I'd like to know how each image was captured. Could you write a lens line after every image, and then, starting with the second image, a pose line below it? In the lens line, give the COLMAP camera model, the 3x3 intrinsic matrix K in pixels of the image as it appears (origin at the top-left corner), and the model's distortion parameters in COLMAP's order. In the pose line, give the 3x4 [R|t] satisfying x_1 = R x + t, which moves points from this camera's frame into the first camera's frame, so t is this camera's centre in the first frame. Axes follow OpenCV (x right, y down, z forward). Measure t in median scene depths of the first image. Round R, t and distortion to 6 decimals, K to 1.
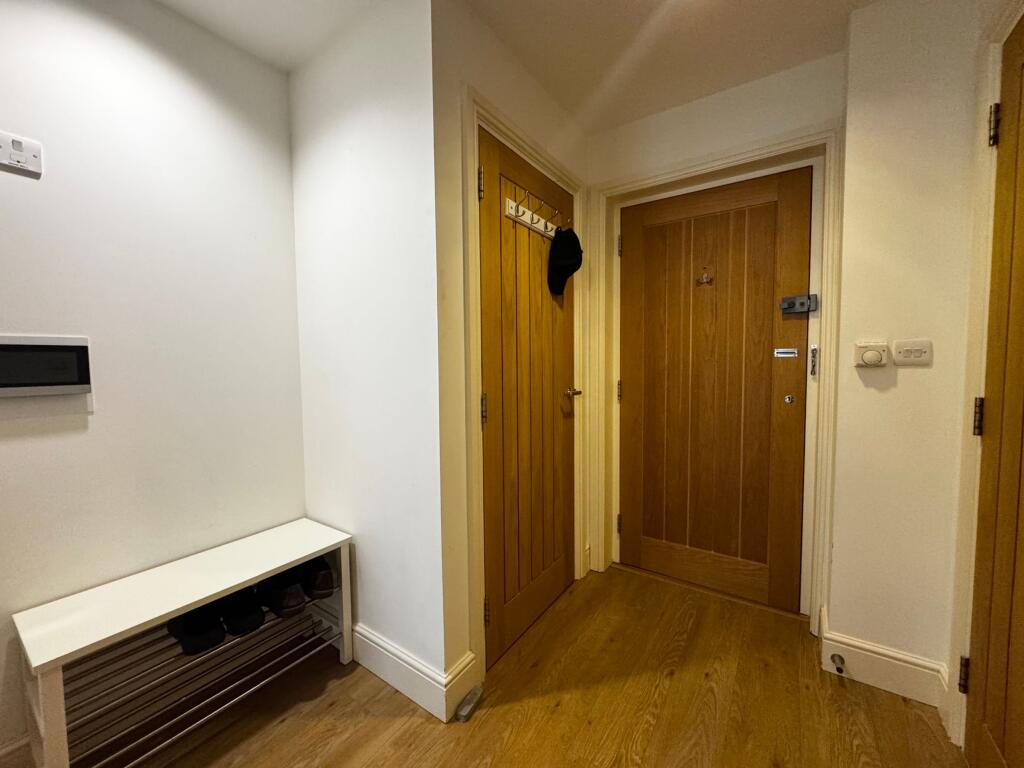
lens RADIAL K [[412.5, 0, 509.6], [0, 412.5, 383.8], [0, 0, 1]] dist [-0.000009, 0.000185]
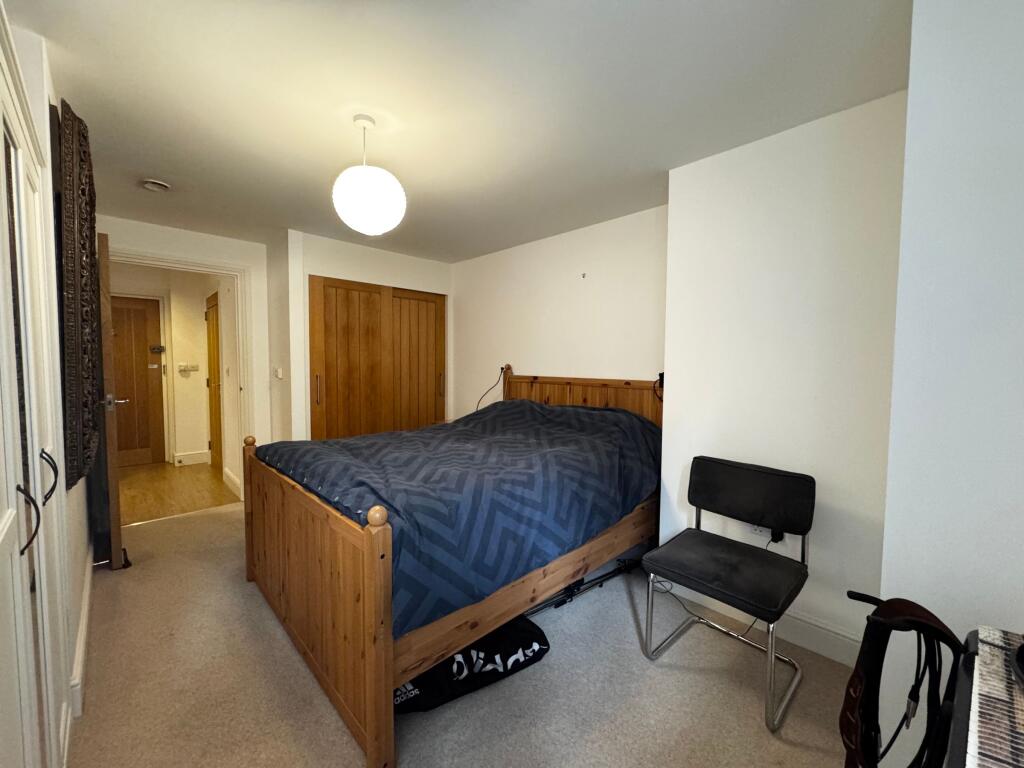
lens RADIAL K [[412.5, 0, 511.4], [0, 412.5, 382.9], [0, 0, 1]] dist [-0.000009, 0.000185]
pose [[0.199725, -0.040259, 0.979025, -1.586065], [0.043592, 0.998531, 0.032168, 0.052519], [-0.978882, 0.036252, 0.201186, -1.928771]]
